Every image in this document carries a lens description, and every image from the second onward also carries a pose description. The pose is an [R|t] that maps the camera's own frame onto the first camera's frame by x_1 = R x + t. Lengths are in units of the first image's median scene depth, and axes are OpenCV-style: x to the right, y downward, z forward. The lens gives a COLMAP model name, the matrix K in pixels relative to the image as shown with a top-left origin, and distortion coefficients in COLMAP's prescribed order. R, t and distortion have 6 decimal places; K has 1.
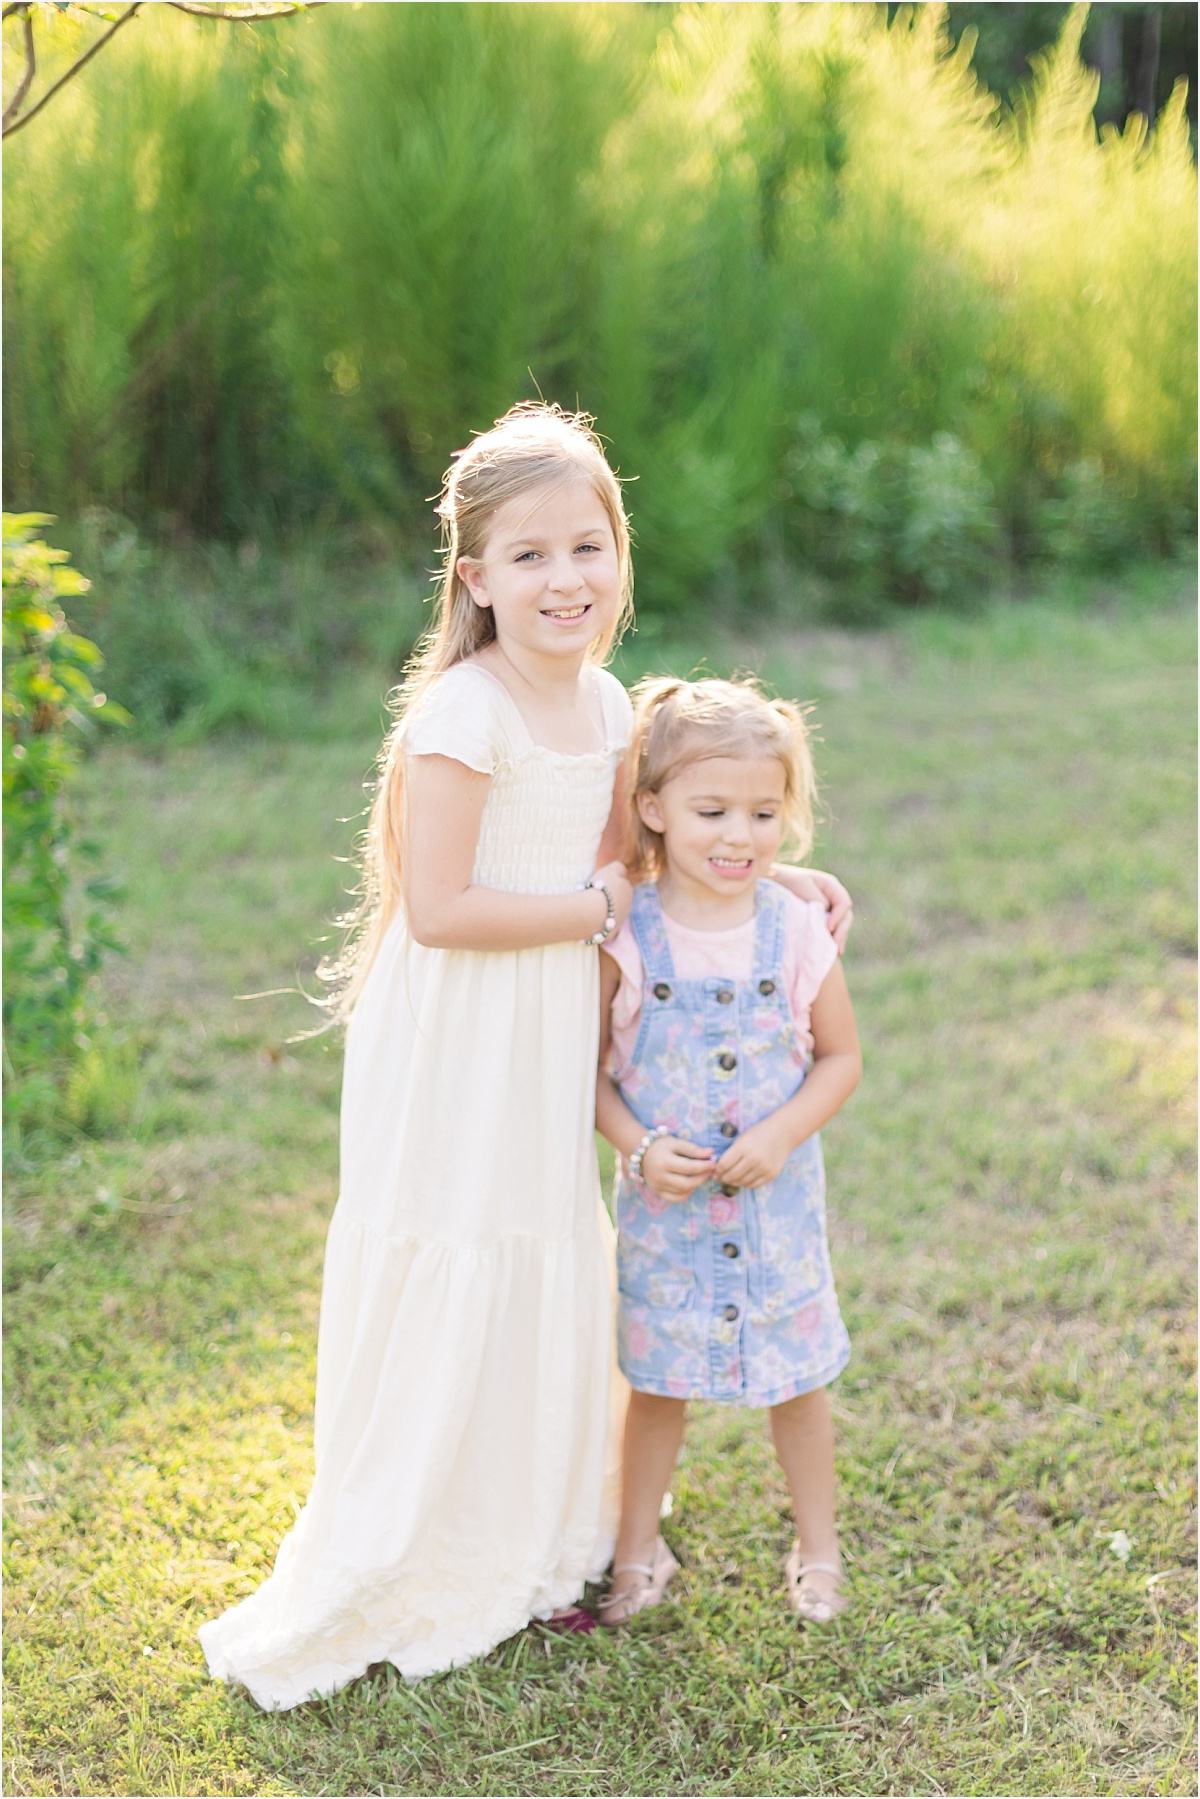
lens RADIAL K [[2568.6, 0, 649.9], [0, 2568.6, 945.1], [0, 0, 1]] dist [-0.033597, 0.070223]
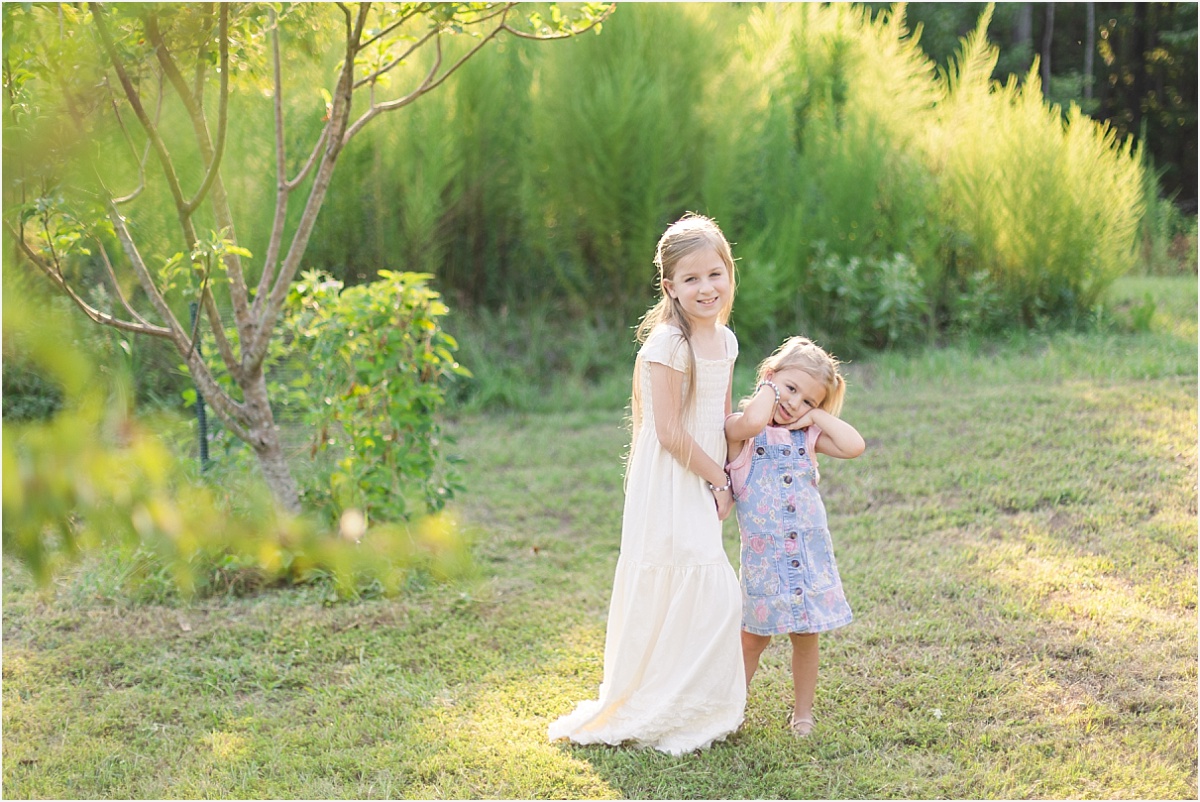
lens RADIAL K [[1713.4, 0, 643.3], [0, 1713.4, 430.5], [0, 0, 1]] dist [-0.033597, 0.070223]
pose [[0.998768, 0.019429, -0.045660, -0.004174], [-0.023859, 0.994845, -0.098559, 0.049568], [0.043510, 0.099527, 0.994083, -0.189021]]
